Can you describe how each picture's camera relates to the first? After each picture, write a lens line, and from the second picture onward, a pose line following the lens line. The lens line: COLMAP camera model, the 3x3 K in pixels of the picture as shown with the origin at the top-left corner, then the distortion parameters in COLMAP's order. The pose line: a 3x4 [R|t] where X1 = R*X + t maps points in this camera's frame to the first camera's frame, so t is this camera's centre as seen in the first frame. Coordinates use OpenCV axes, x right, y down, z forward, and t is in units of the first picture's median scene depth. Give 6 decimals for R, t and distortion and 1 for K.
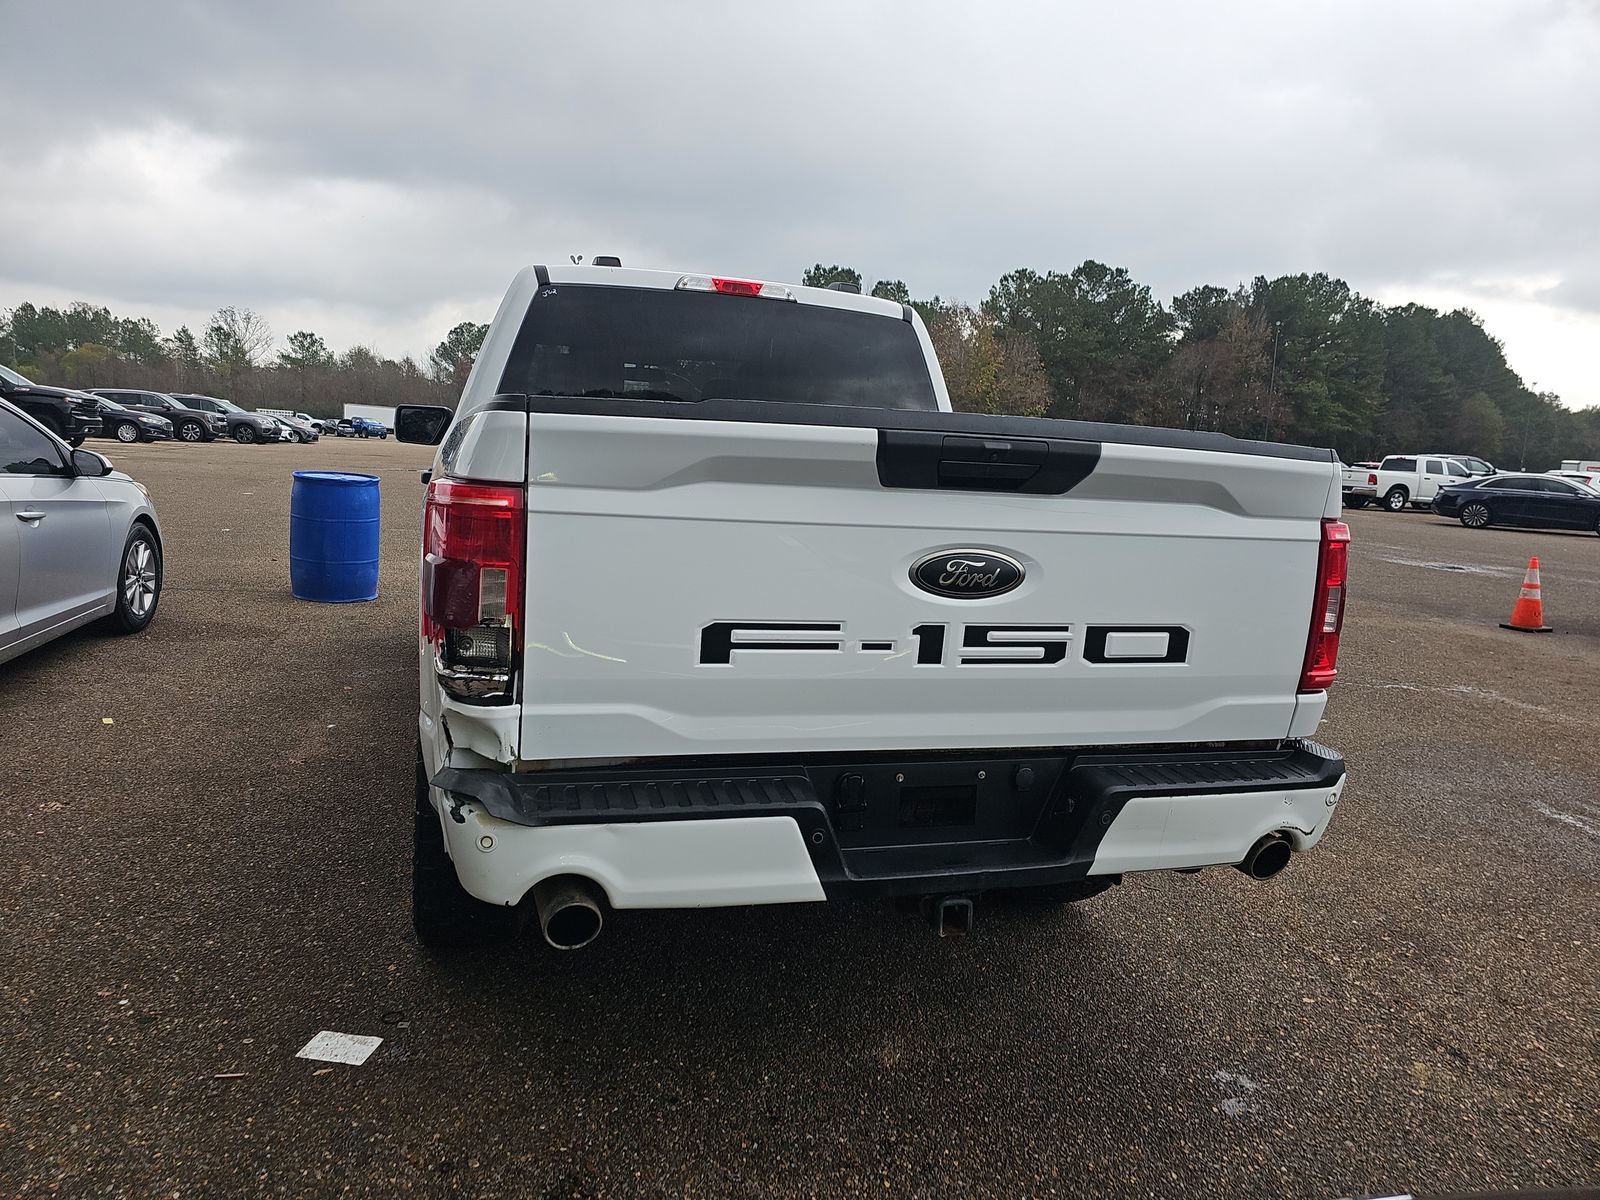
lens RADIAL K [[1055.6, 0, 784.2], [0, 1055.6, 621.5], [0, 0, 1]] dist [0.056059, -0.067022]
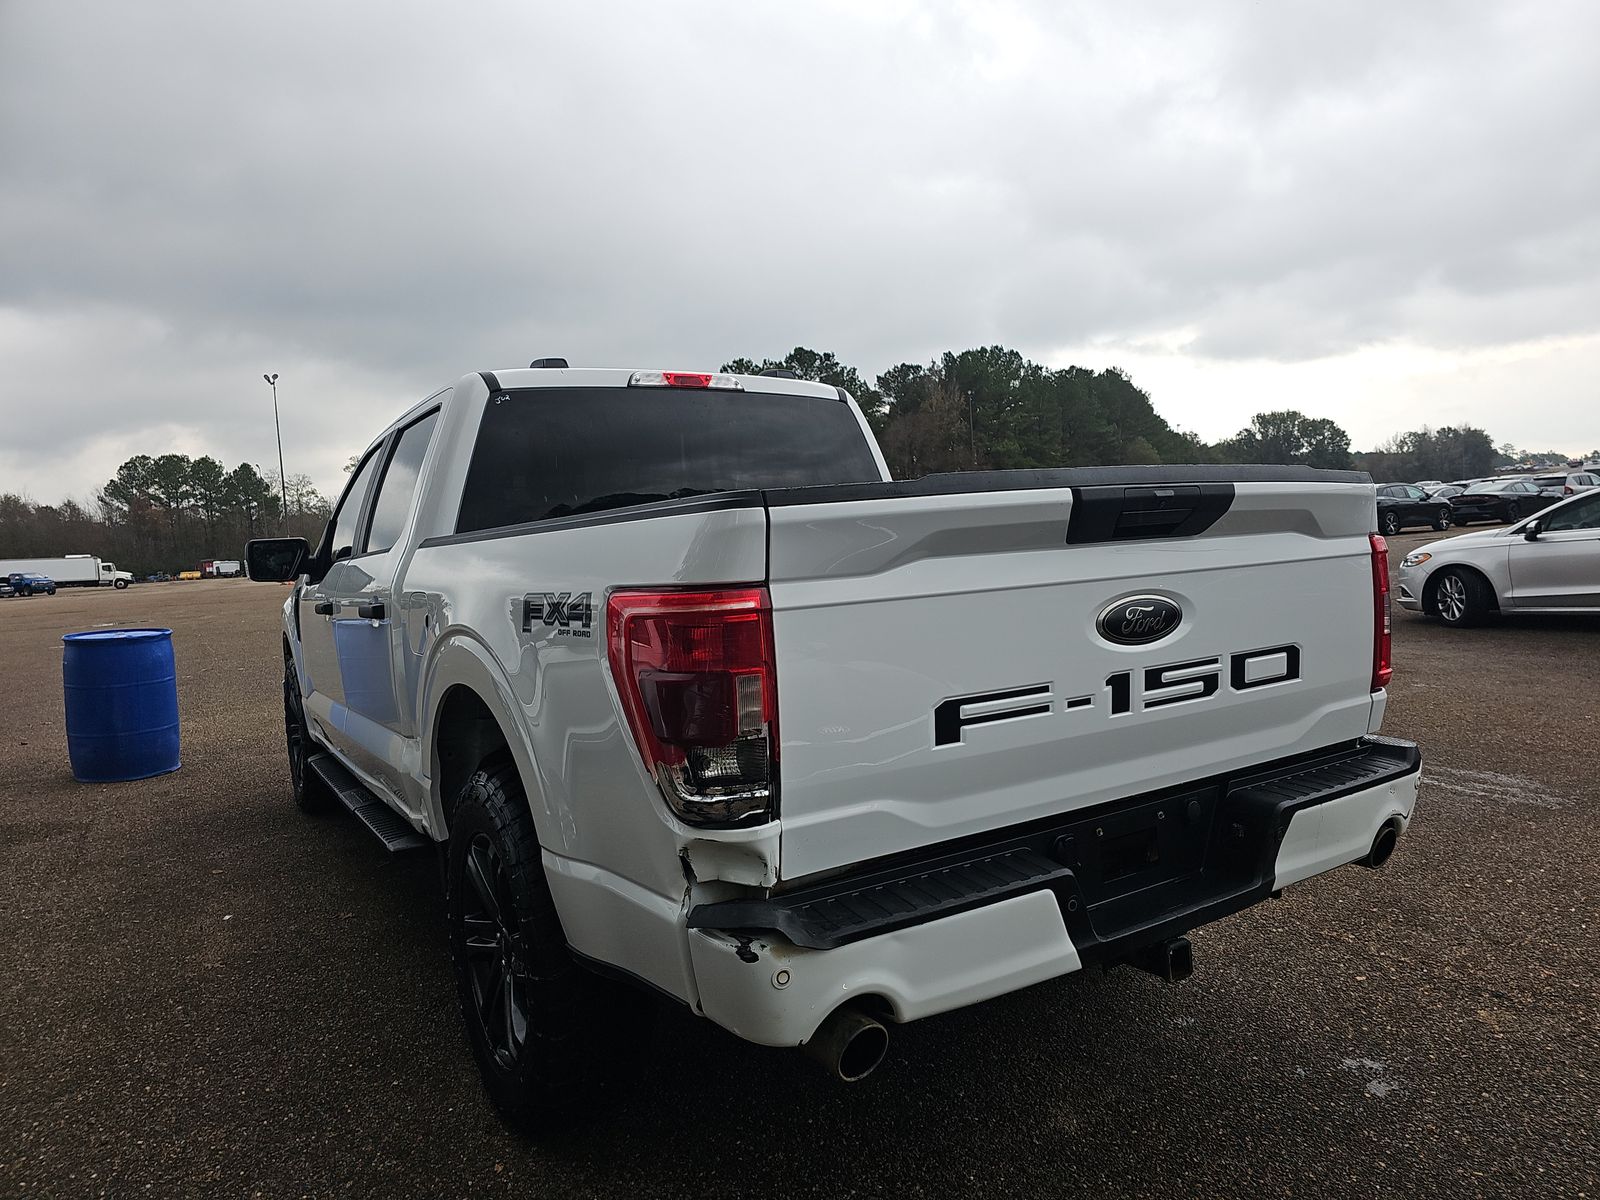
lens RADIAL K [[1055.6, 0, 811.8], [0, 1055.6, 622.7], [0, 0, 1]] dist [0.056059, -0.067022]
pose [[0.957179, -0.130890, 0.258217, -0.220681], [0.151412, 0.986576, -0.061171, -0.015208], [-0.246744, 0.097649, 0.964148, 0.046431]]
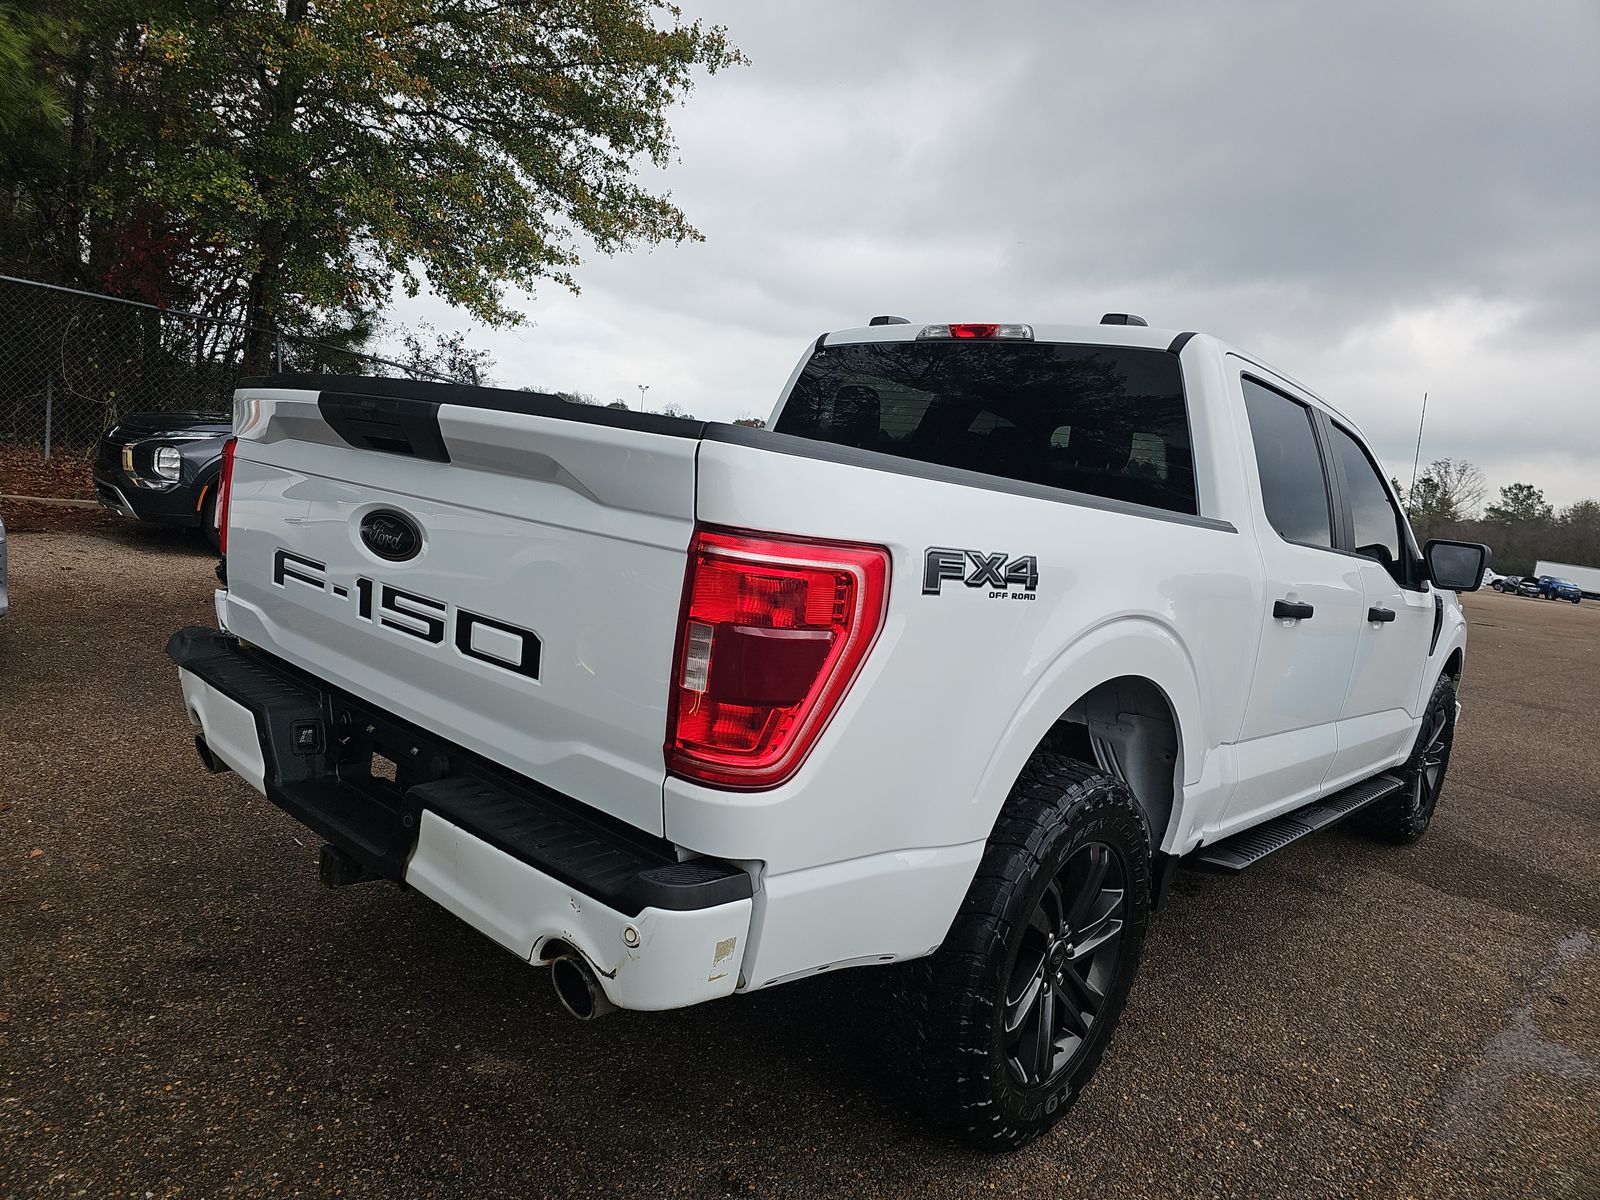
lens RADIAL K [[1055.6, 0, 772.3], [0, 1055.6, 614.2], [0, 0, 1]] dist [0.056059, -0.067022]
pose [[0.509319, 0.112889, -0.853142, 0.692575], [-0.234842, 0.971964, -0.011587, -0.025499], [0.827915, 0.206255, 0.521551, 0.433437]]
